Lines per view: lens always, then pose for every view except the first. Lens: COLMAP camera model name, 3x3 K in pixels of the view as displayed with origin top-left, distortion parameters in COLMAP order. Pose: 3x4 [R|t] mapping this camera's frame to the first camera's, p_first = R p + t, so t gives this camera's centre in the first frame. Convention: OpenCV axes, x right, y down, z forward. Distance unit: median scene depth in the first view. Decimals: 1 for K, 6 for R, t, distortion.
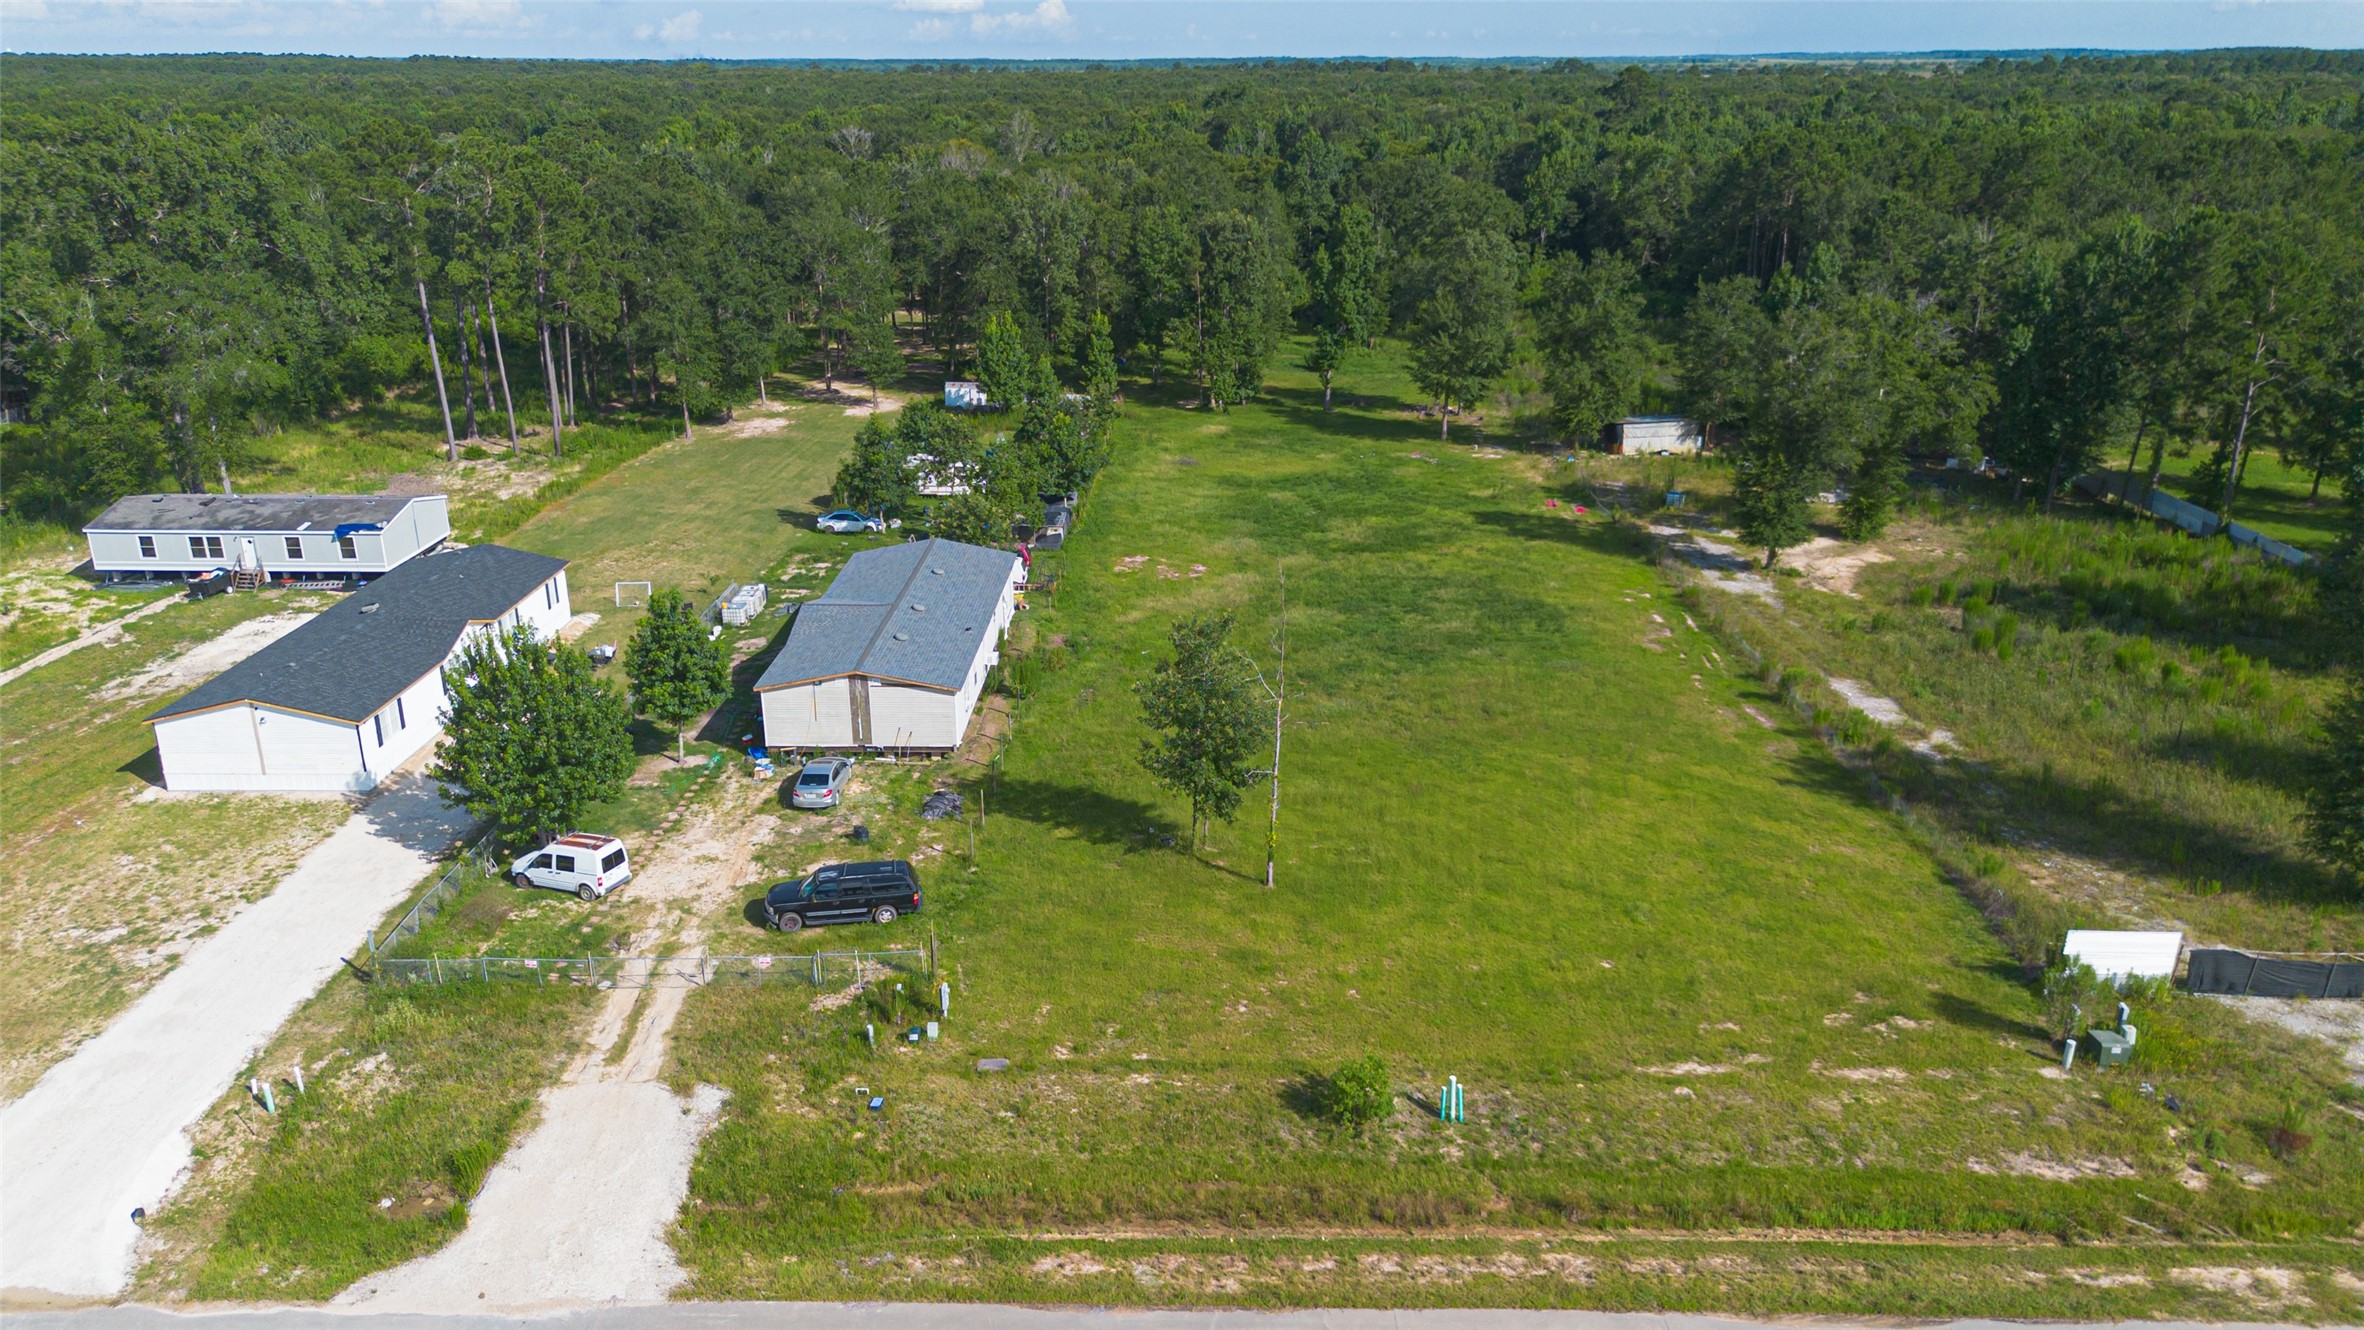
lens RADIAL K [[1681.5, 0, 1182.0], [0, 1681.5, 665.0], [0, 0, 1]] dist [0.070862, -0.066839]
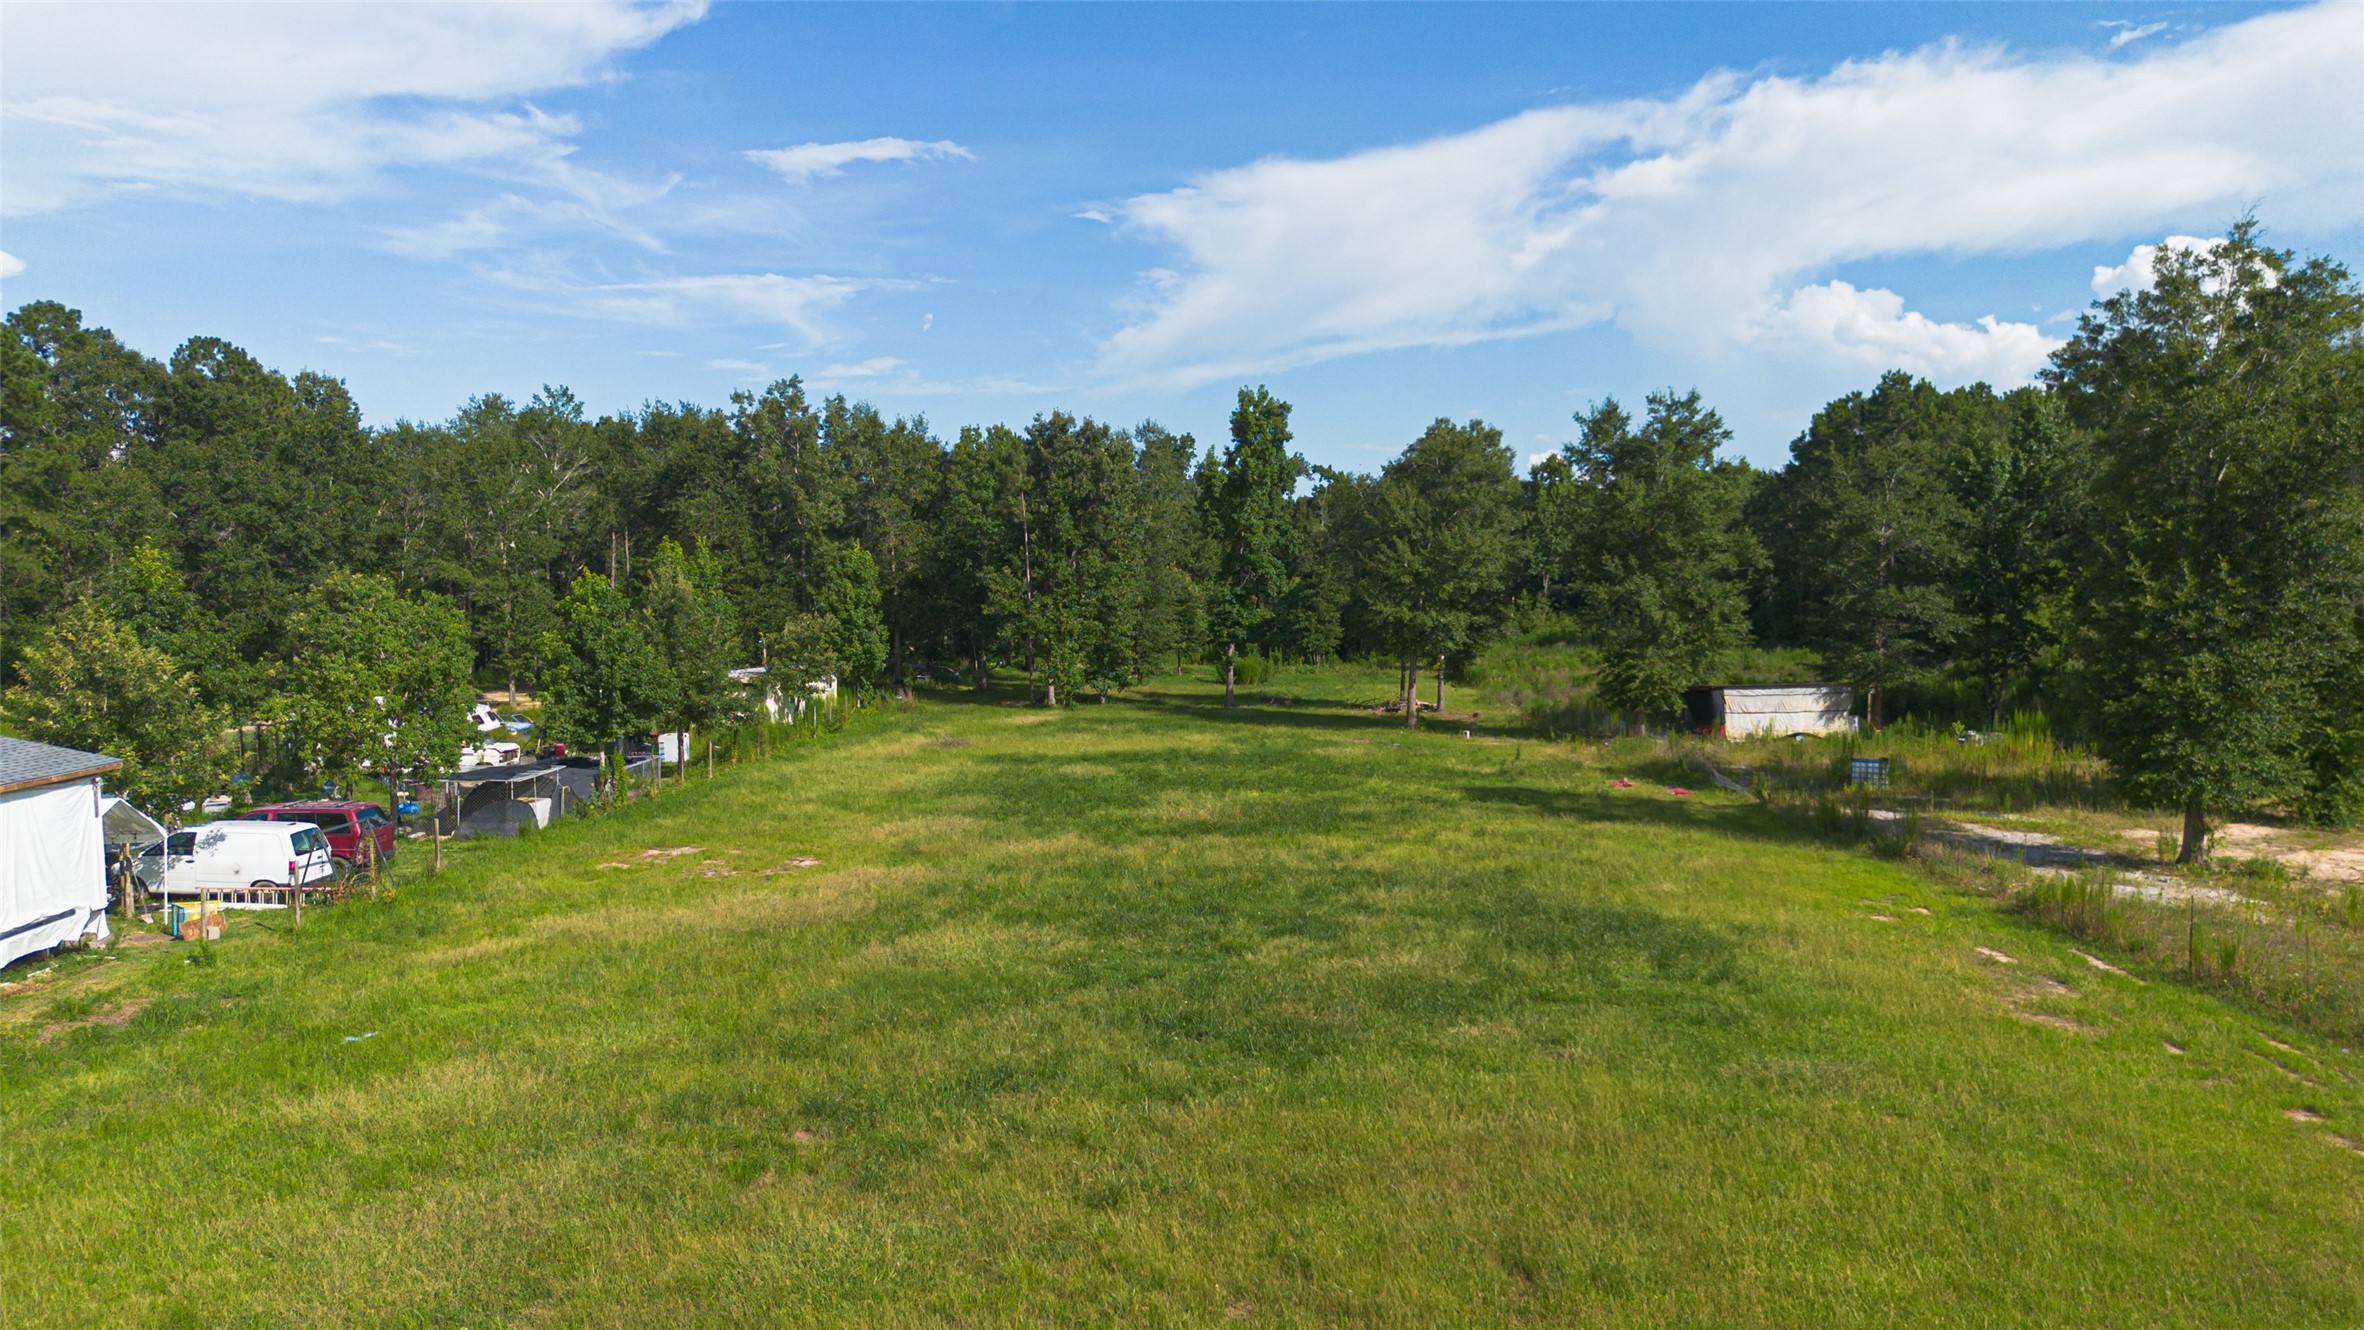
lens RADIAL K [[1672.8, 0, 1182.0], [0, 1672.8, 665.0], [0, 0, 1]] dist [0.070116, -0.091894]
pose [[0.999985, -0.002615, -0.004744, 0.117140], [0.001193, 0.960534, -0.278161, 0.011608], [0.005284, 0.278152, 0.960523, 0.653600]]
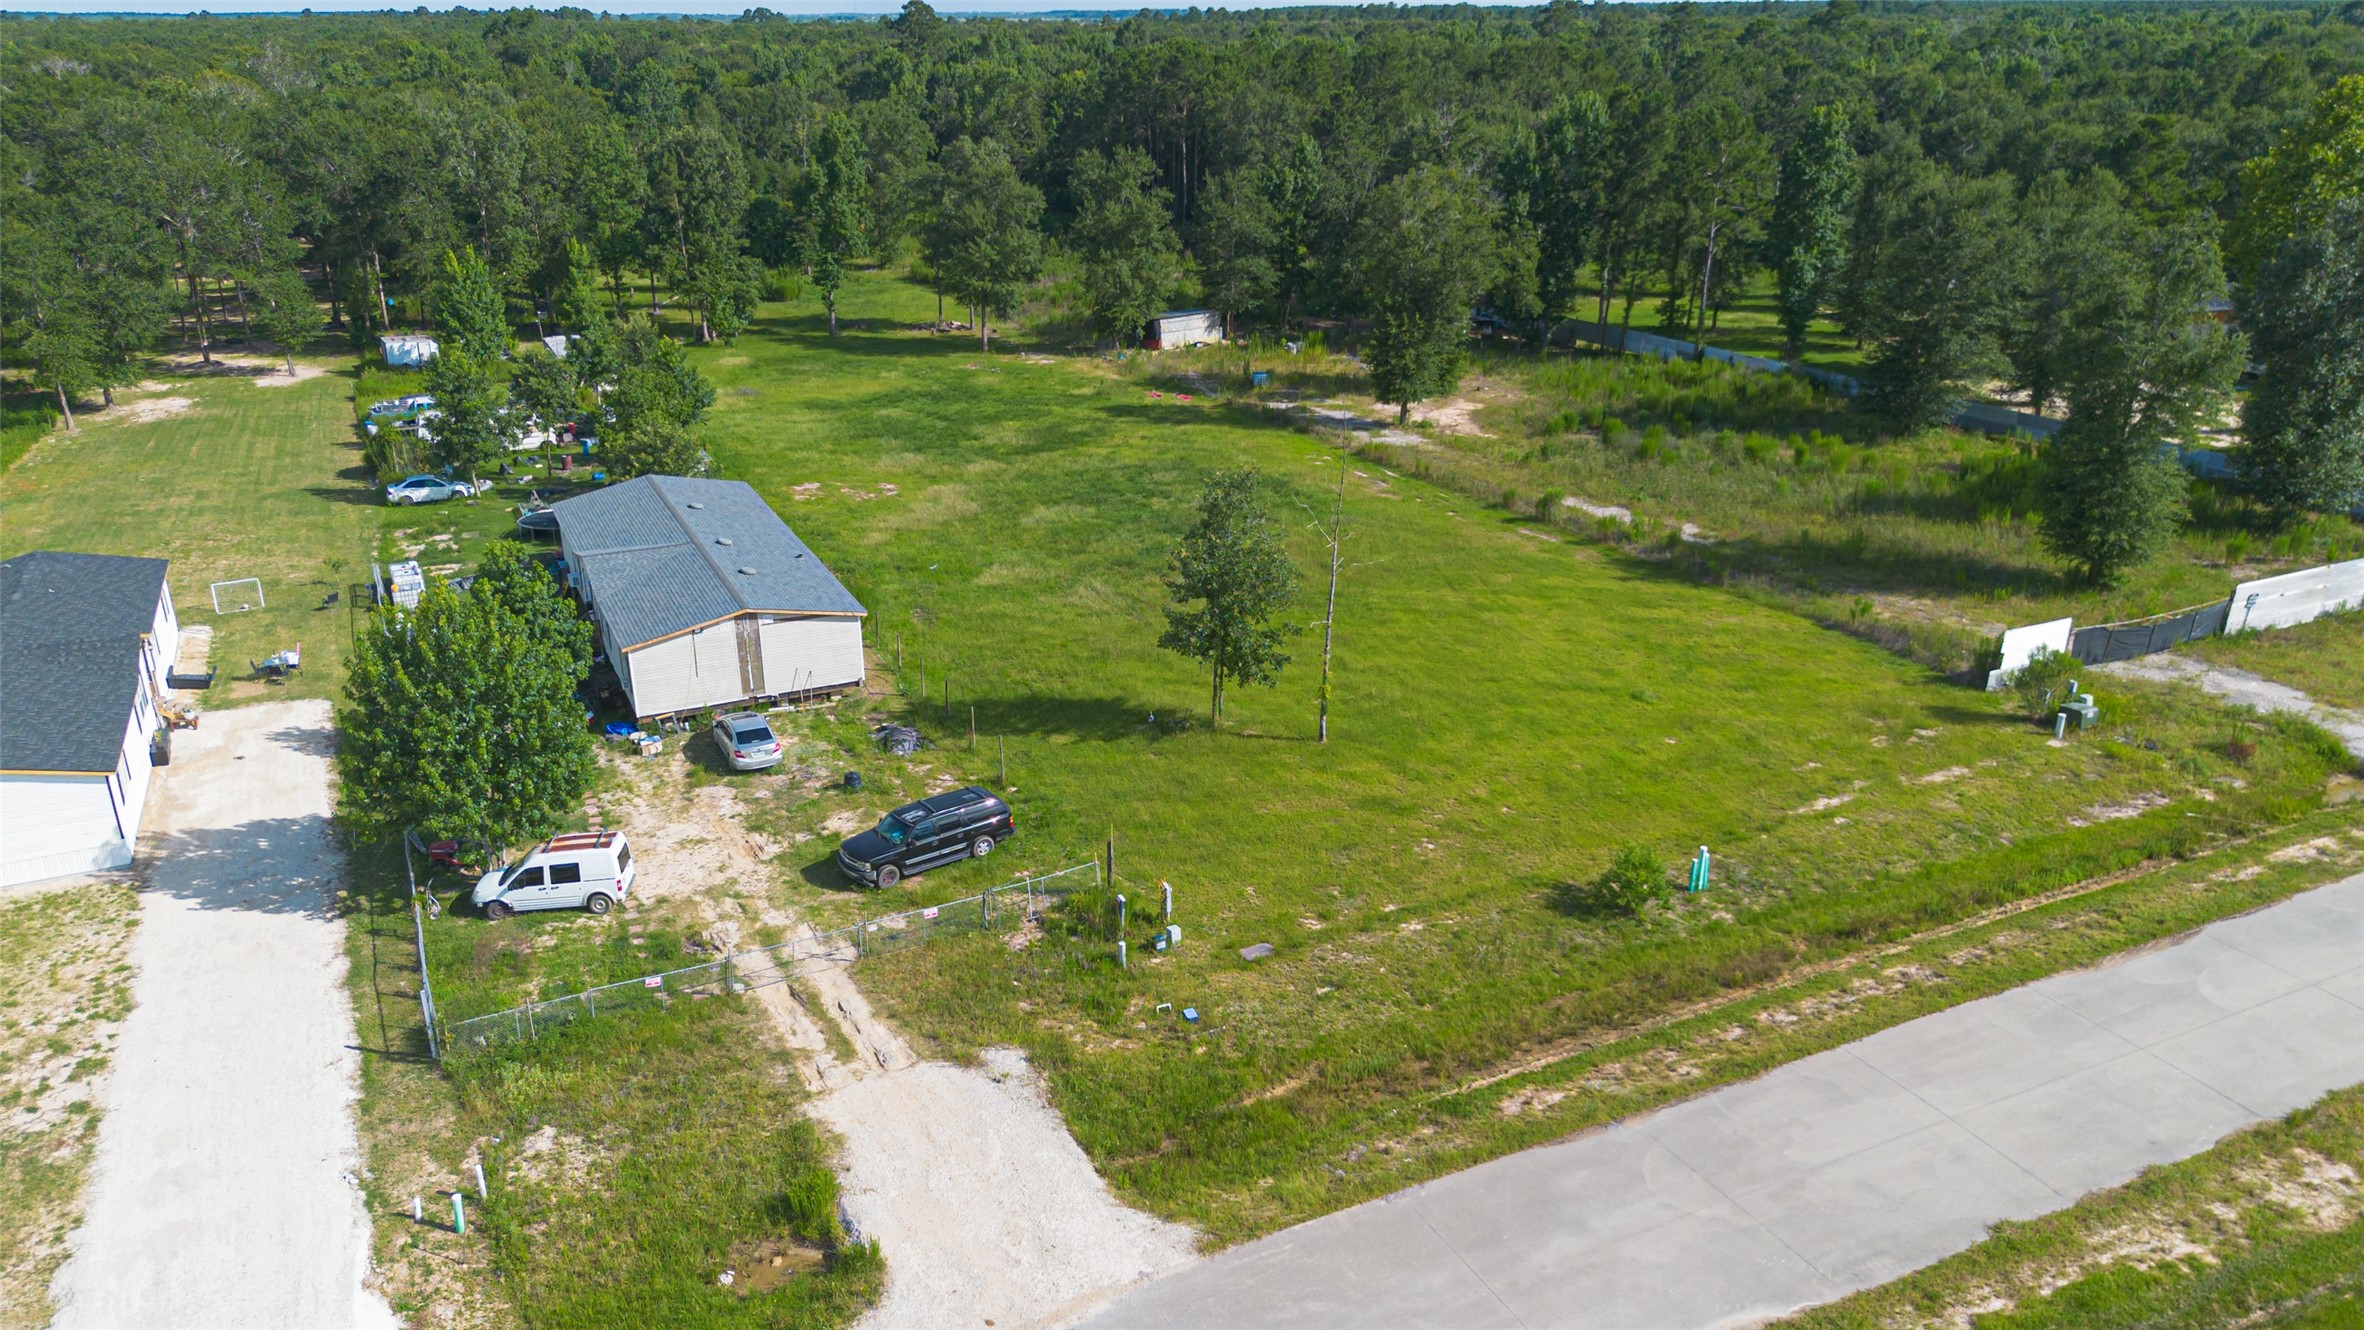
lens RADIAL K [[1681.5, 0, 1182.0], [0, 1681.5, 665.0], [0, 0, 1]] dist [0.070862, -0.066839]
pose [[0.892633, -0.164816, 0.419573, -0.277008], [0.155931, 0.986199, 0.055658, 0.014118], [-0.422956, 0.015742, 0.906013, 0.102254]]
